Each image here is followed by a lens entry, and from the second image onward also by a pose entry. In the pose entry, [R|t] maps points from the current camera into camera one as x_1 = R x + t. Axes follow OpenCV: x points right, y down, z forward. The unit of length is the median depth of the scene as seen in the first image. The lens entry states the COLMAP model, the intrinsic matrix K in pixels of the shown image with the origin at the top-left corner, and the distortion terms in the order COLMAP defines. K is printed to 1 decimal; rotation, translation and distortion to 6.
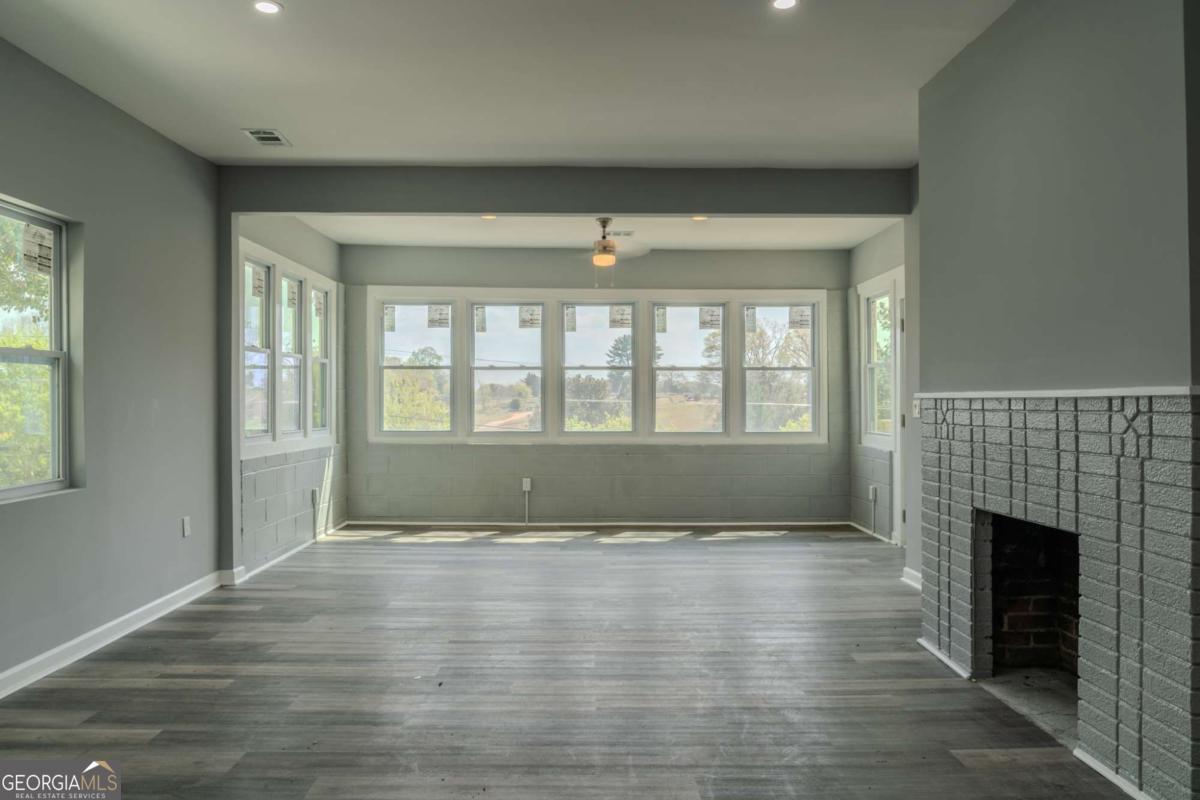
lens RADIAL K [[820.1, 0, 591.3], [0, 820.1, 397.6], [0, 0, 1]] dist [-0.024388, 0.004211]
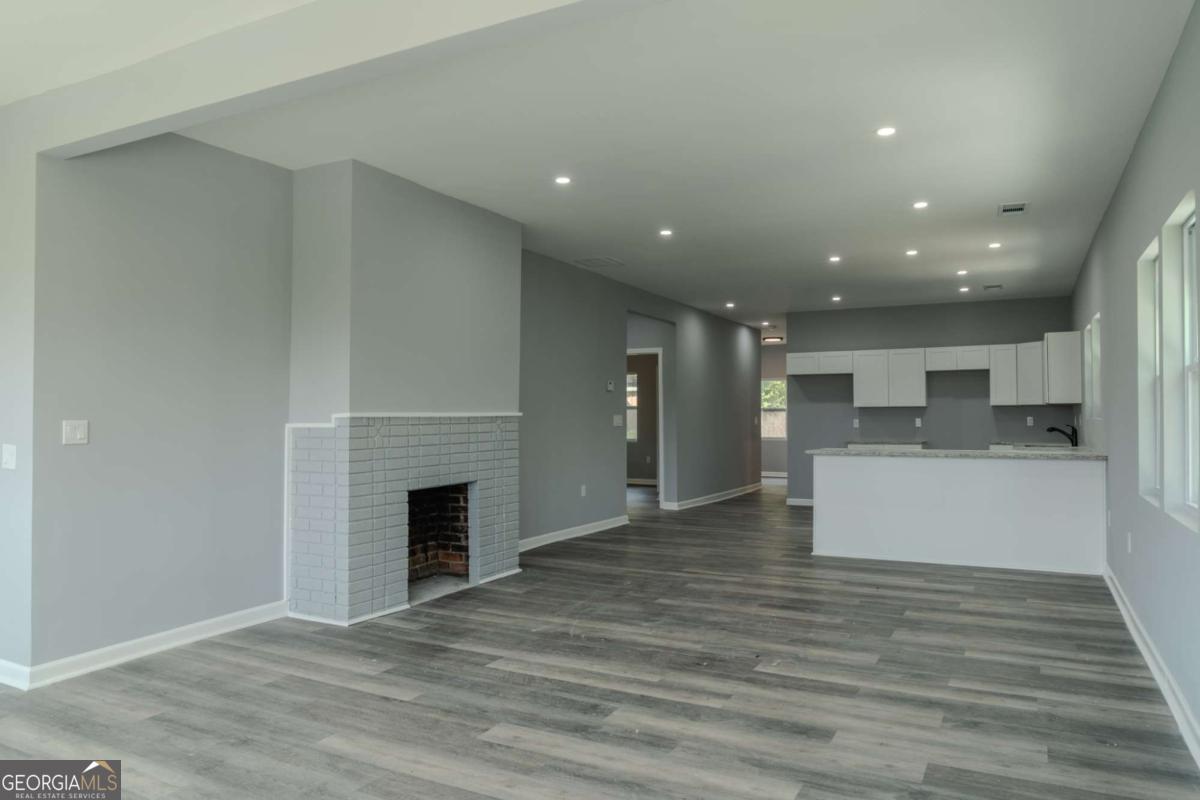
lens RADIAL K [[820.1, 0, 600.4], [0, 820.1, 402.0], [0, 0, 1]] dist [-0.024388, 0.004211]
pose [[-0.886638, 0.009375, 0.462369, -0.625392], [0.001192, 0.999838, -0.017987, 0.001646], [-0.462463, -0.015397, -0.886505, 2.535709]]
